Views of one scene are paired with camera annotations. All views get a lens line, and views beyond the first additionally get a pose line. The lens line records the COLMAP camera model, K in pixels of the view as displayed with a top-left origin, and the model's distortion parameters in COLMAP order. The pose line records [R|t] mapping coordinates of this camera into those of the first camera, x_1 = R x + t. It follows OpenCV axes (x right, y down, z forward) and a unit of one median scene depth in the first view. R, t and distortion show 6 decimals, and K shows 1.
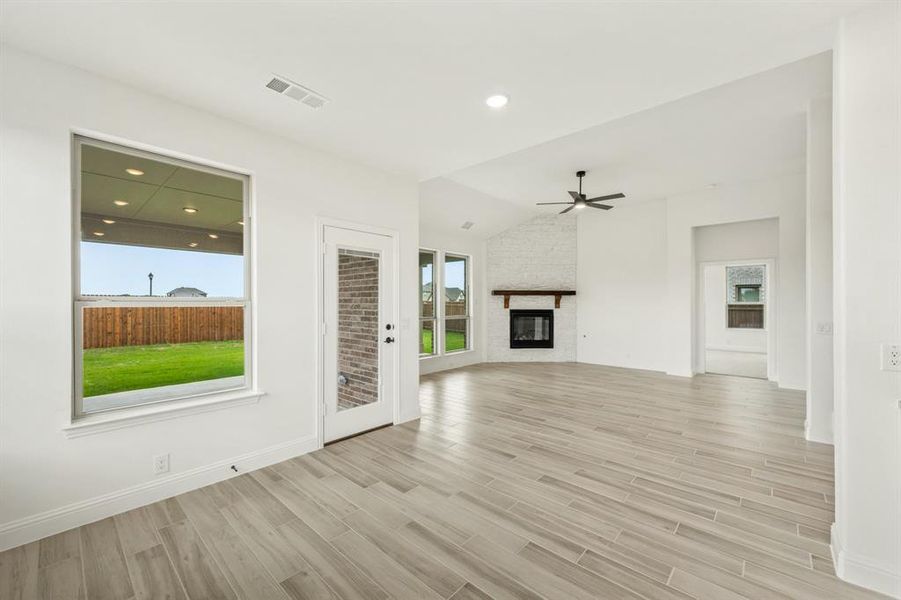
lens RADIAL K [[359.3, 0, 450.1], [0, 359.3, 303.4], [0, 0, 1]] dist [-0.000898, -0.000153]
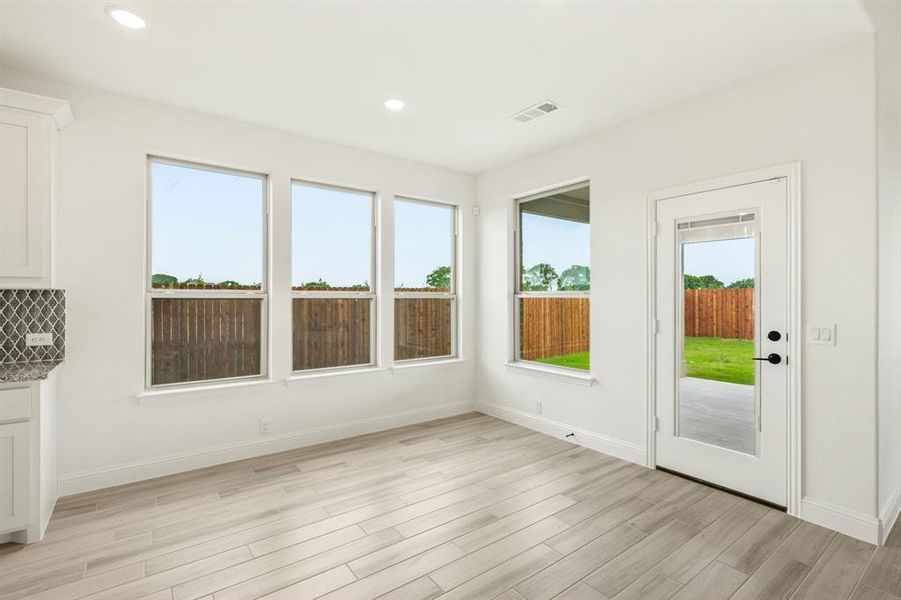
lens RADIAL K [[426.8, 0, 449.3], [0, 426.8, 298.6], [0, 0, 1]] dist [0.015667, 0.000031]
pose [[-0.196816, 0.005227, -0.980426, 1.038502], [0.002705, 0.999985, 0.004788, 0.001575], [0.980437, -0.001710, -0.196827, 1.070235]]
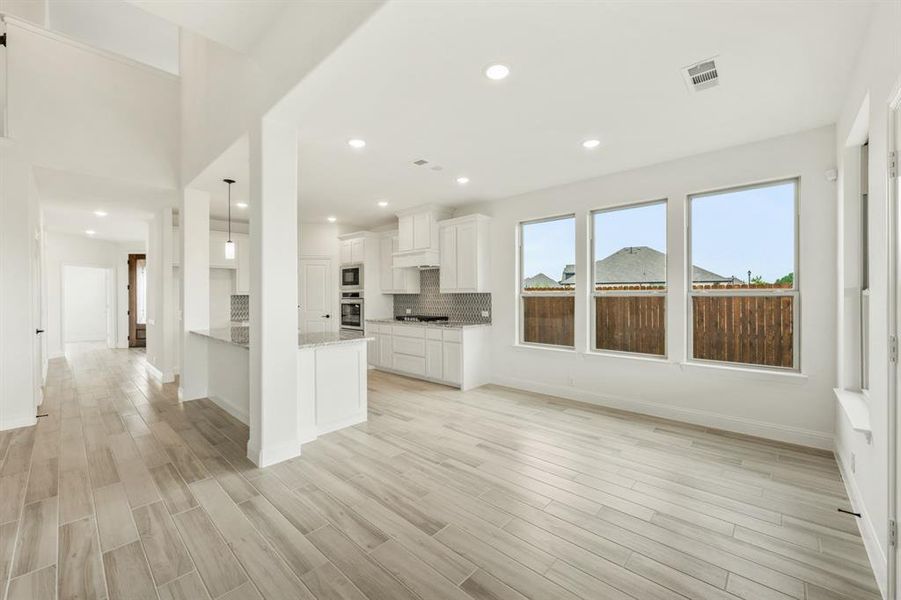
lens RADIAL K [[359.3, 0, 451.1], [0, 359.3, 299.7], [0, 0, 1]] dist [-0.000898, -0.000153]
pose [[-0.999915, 0.005694, 0.011725, 0.264586], [0.005765, 0.999965, 0.006067, 0.008077], [-0.011690, 0.006135, -0.999913, 2.119960]]
